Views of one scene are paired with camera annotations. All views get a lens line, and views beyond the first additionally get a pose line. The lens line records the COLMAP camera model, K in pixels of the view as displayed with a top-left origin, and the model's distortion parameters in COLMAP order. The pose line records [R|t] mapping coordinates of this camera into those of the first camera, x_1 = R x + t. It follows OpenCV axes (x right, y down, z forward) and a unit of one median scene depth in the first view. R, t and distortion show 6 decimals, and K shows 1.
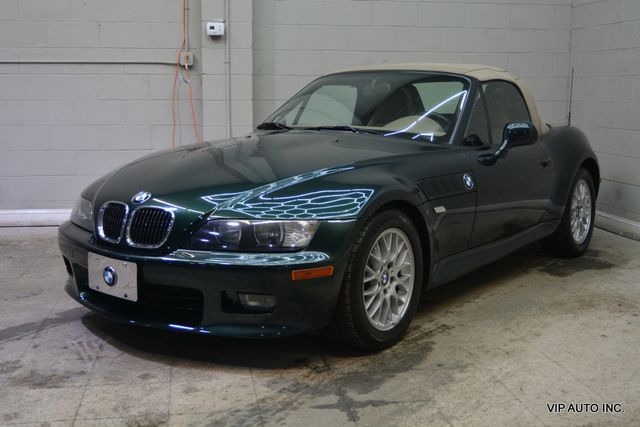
lens RADIAL K [[786.4, 0, 320.0], [0, 786.4, 213.5], [0, 0, 1]] dist [-0.013343, 0.003455]
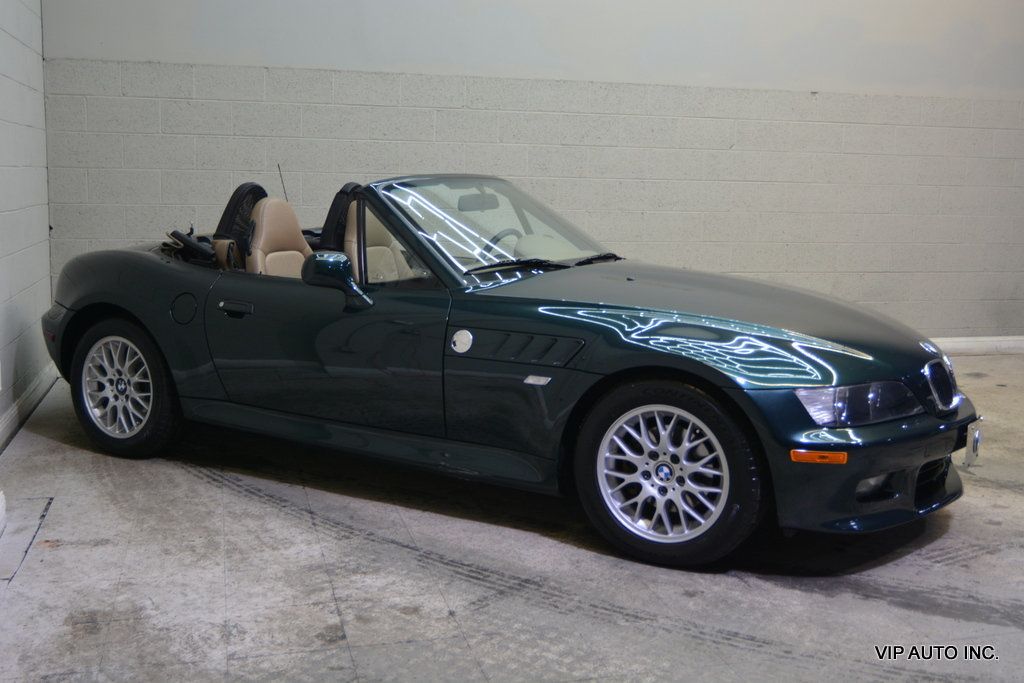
lens RADIAL K [[1068.6, 0, 512.0], [0, 1068.6, 341.5], [0, 0, 1]] dist [-0.019885, 0.005617]
pose [[-0.100686, -0.156156, 0.982587, -1.195995], [0.133549, 0.976547, 0.168881, -0.256978], [-0.985914, 0.148227, -0.077470, 1.408793]]
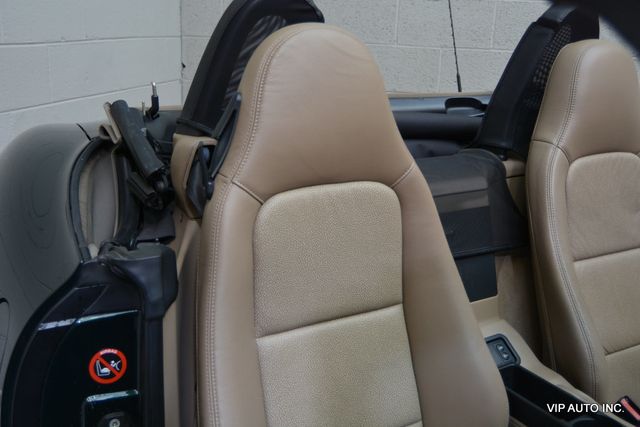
lens RADIAL K [[615.0, 0, 320.0], [0, 615.0, 213.5], [0, 0, 1]] dist [-0.000871, -0.000741]
pose [[0.404473, -0.267980, 0.874407, -0.098889], [0.113186, 0.963424, 0.242905, -0.233221], [-0.907519, 0.000722, 0.420011, 1.461166]]
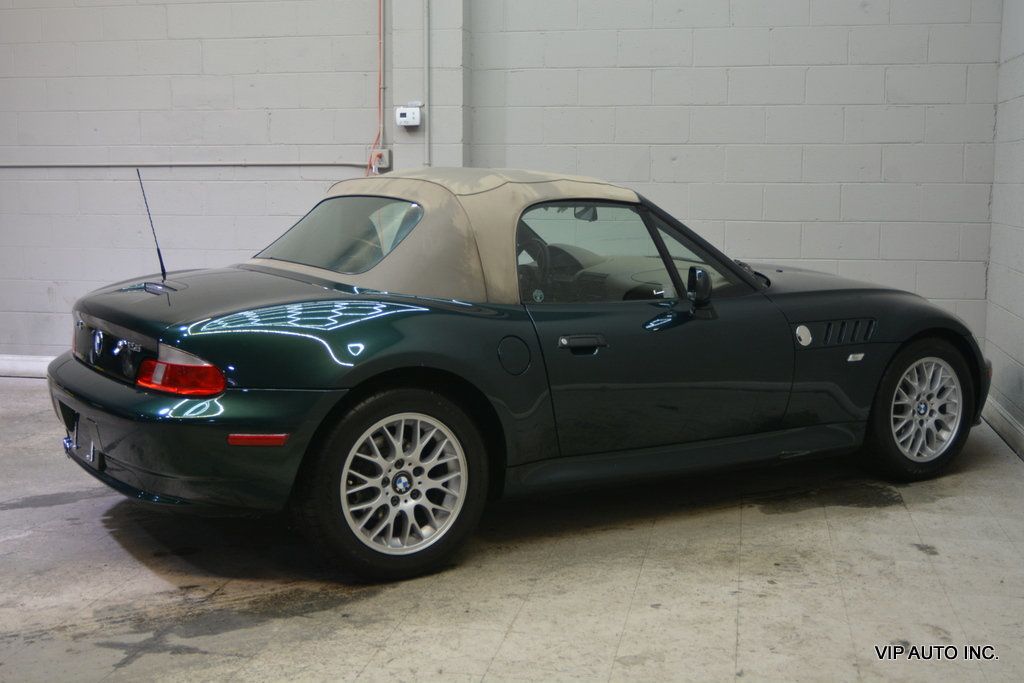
lens RADIAL K [[1249.7, 0, 512.0], [0, 1249.7, 341.5], [0, 0, 1]] dist [-0.015510, -0.005320]
pose [[0.937592, 0.044185, -0.344919, 0.605322], [-0.052698, 0.998493, -0.015339, -0.039577], [0.343721, 0.032559, 0.938507, -0.010308]]
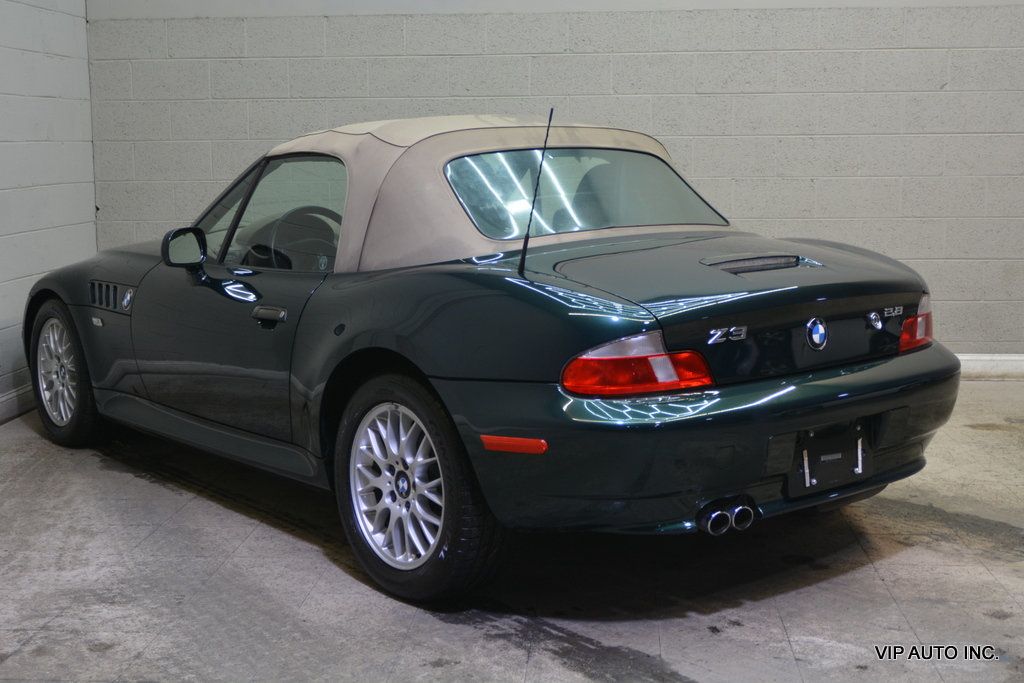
lens RADIAL K [[1346.6, 0, 512.0], [0, 1346.6, 341.5], [0, 0, 1]] dist [-0.004269, -0.012869]
pose [[0.232975, -0.147420, 0.961244, -1.170178], [0.159898, 0.980797, 0.111664, -0.176543], [-0.959247, 0.127686, 0.252073, 0.928927]]
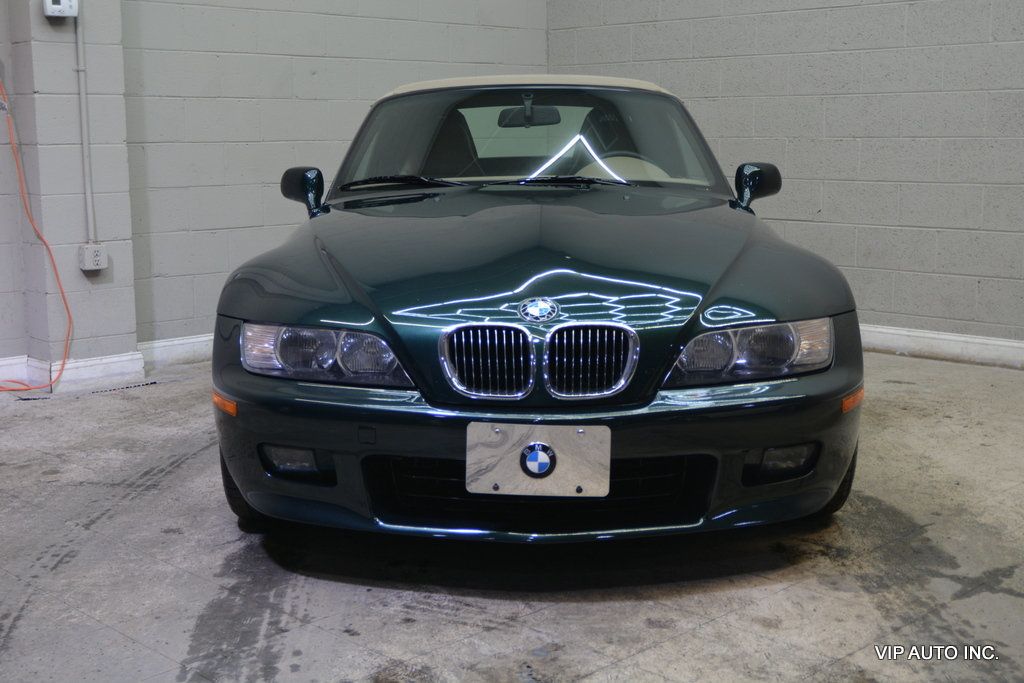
lens RADIAL K [[1298.0, 0, 512.0], [0, 1298.0, 341.5], [0, 0, 1]] dist [-0.013499, 0.021044]
pose [[0.811829, -0.102830, 0.574769, -0.702970], [0.100590, 0.994283, 0.035806, -0.030207], [-0.575166, 0.028748, 0.817532, 0.259983]]
